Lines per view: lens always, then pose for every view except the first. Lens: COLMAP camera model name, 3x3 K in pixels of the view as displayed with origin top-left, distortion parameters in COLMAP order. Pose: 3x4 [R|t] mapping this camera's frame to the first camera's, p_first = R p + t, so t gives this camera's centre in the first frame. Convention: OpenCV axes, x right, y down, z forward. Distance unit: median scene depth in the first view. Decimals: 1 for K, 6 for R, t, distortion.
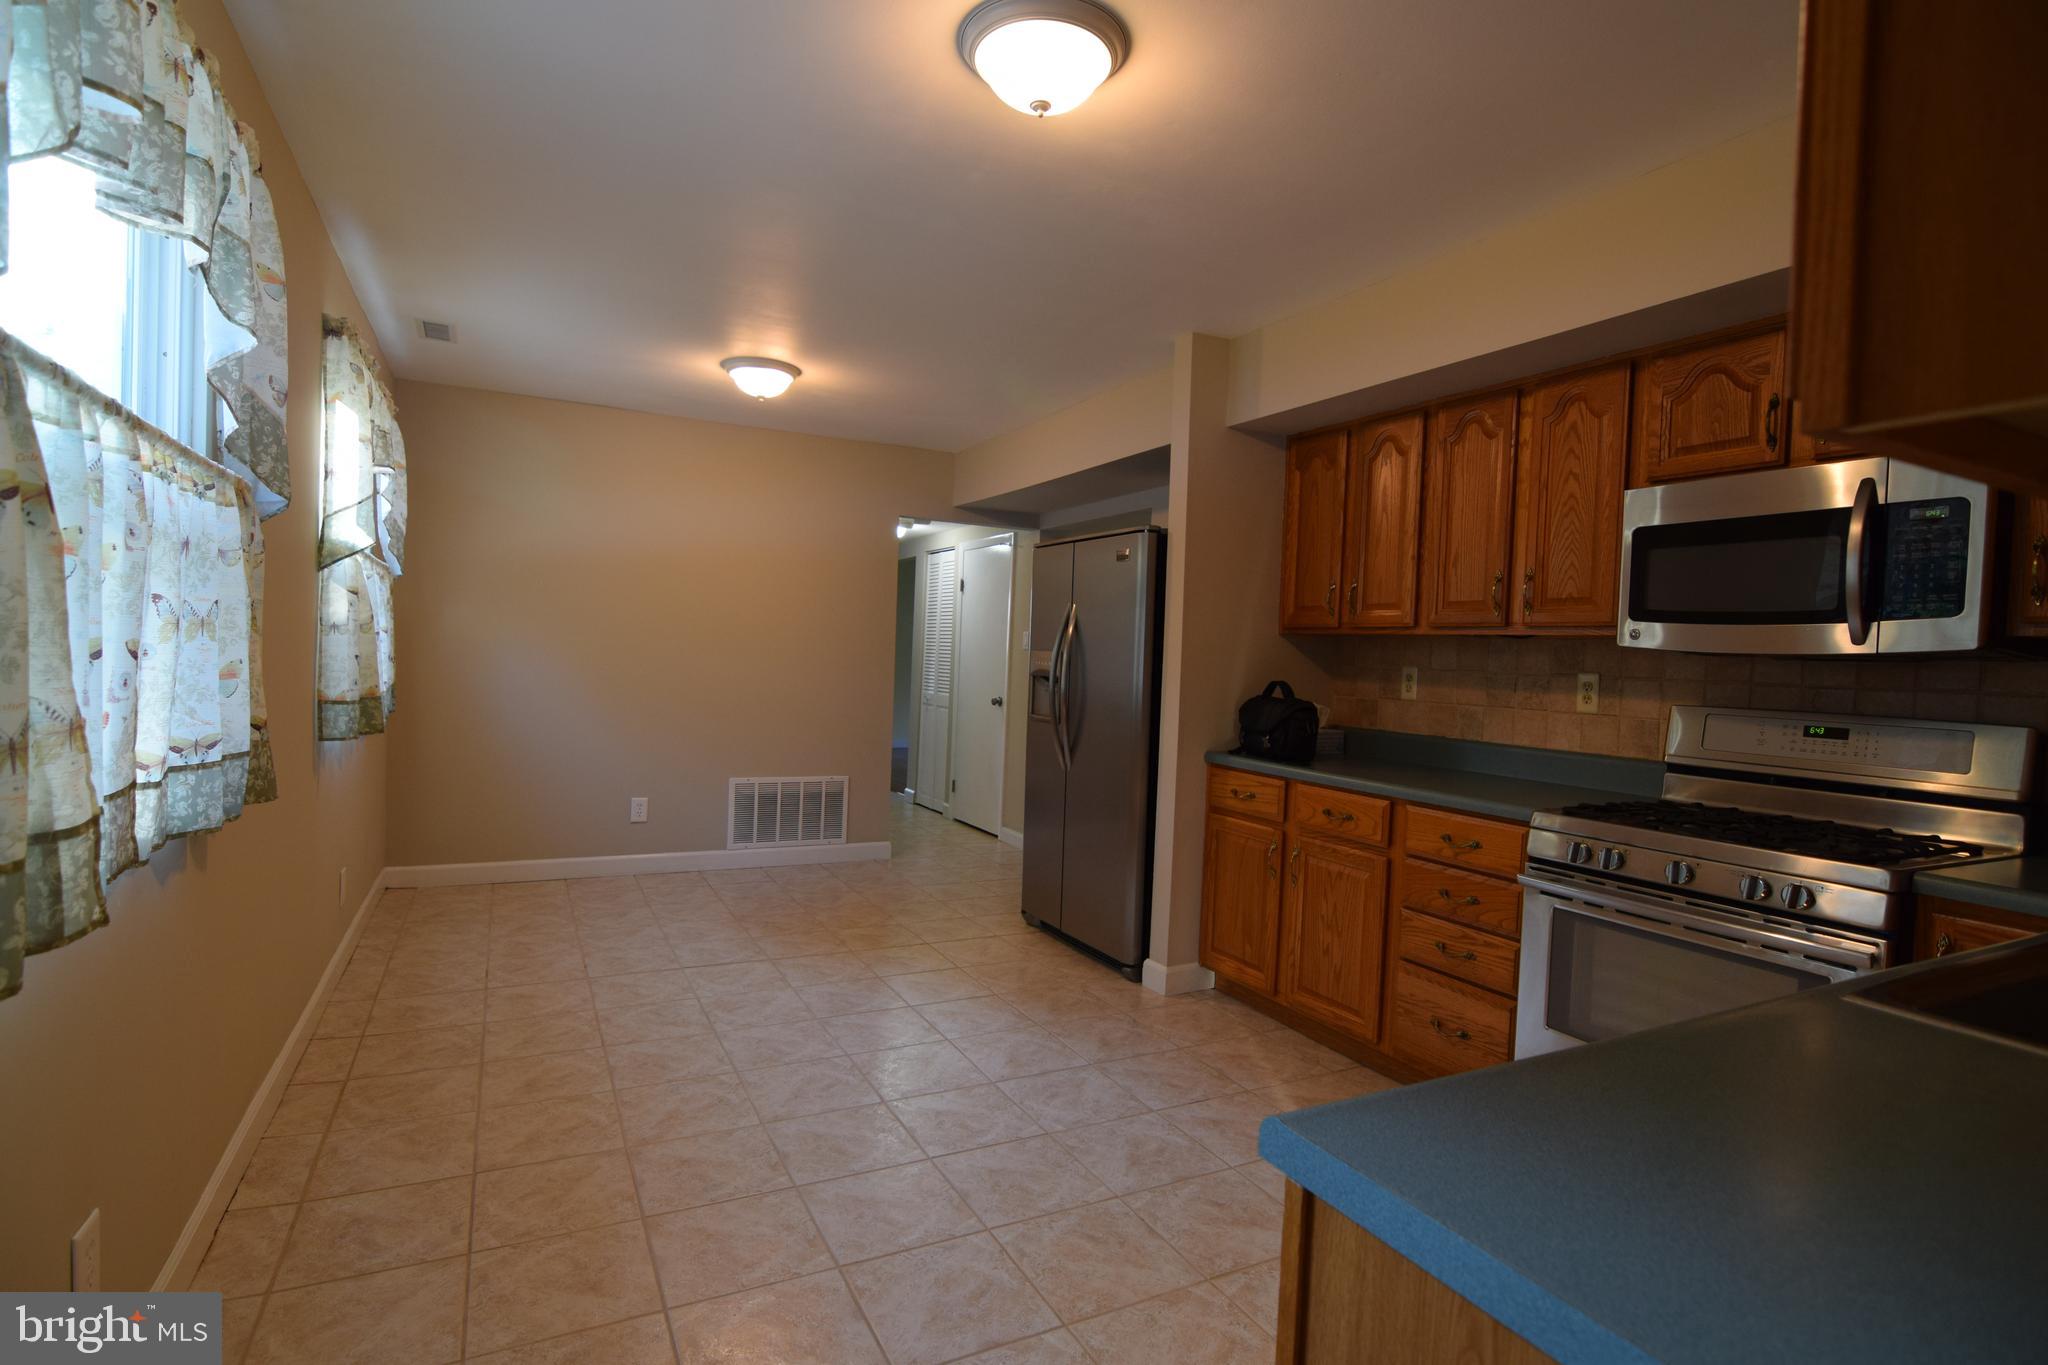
lens RADIAL K [[1009.3, 0, 1015.3], [0, 1009.3, 681.0], [0, 0, 1]] dist [-0.018481, 0.000790]
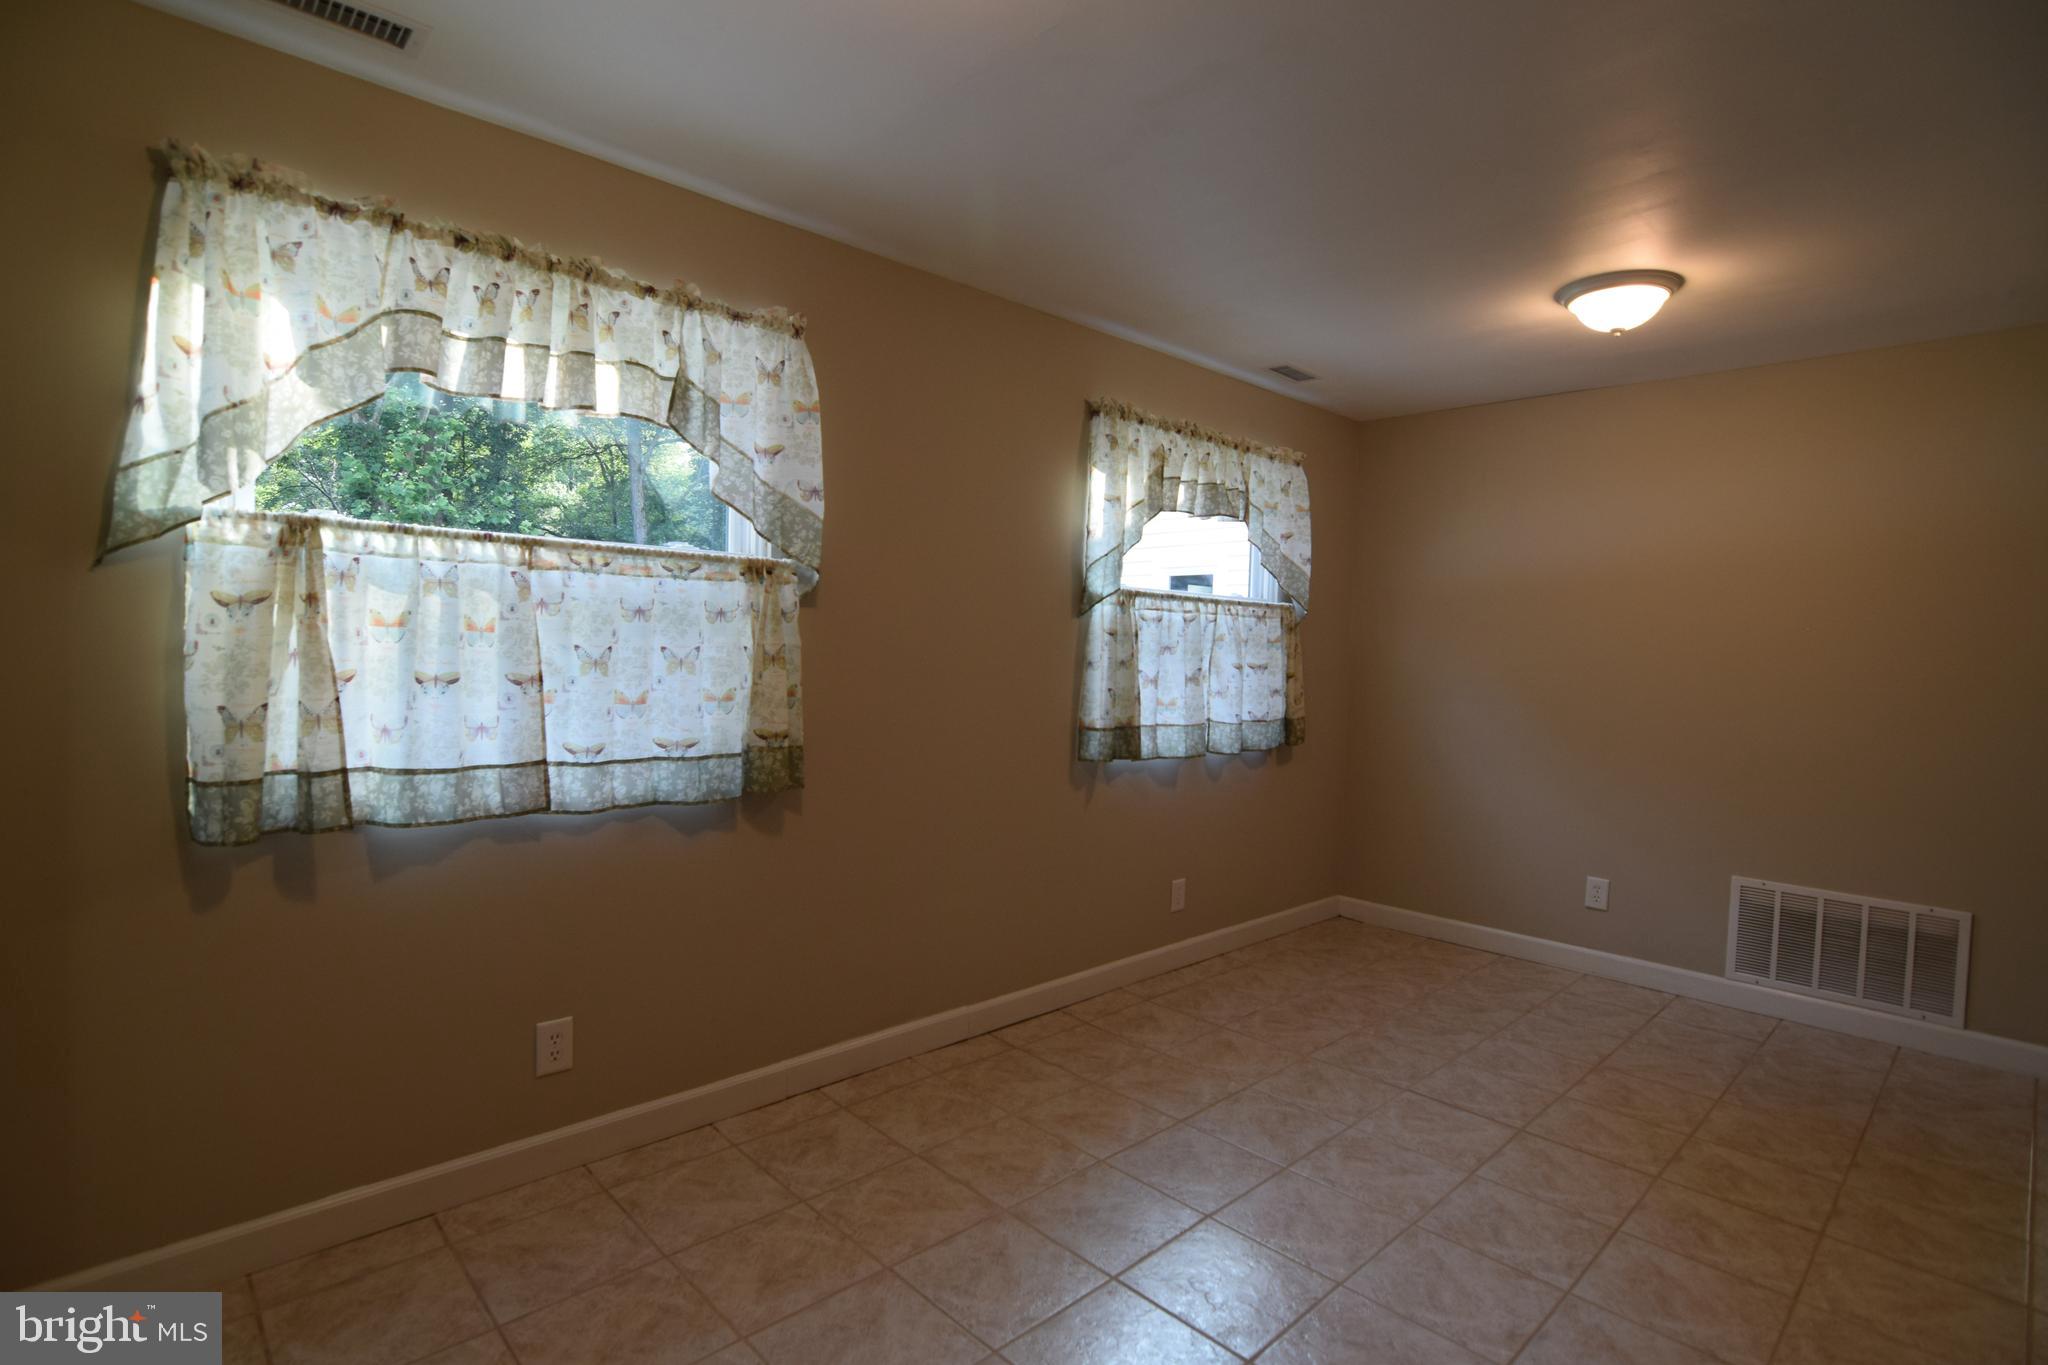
lens RADIAL K [[992.1, 0, 984.5], [0, 992.1, 680.5], [0, 0, 1]] dist [-0.050159, 0.016705]
pose [[0.272490, 0.005891, -0.962140, 0.320254], [-0.042856, 0.999063, -0.006020, -0.018535], [0.961204, 0.042874, 0.272488, 0.458575]]
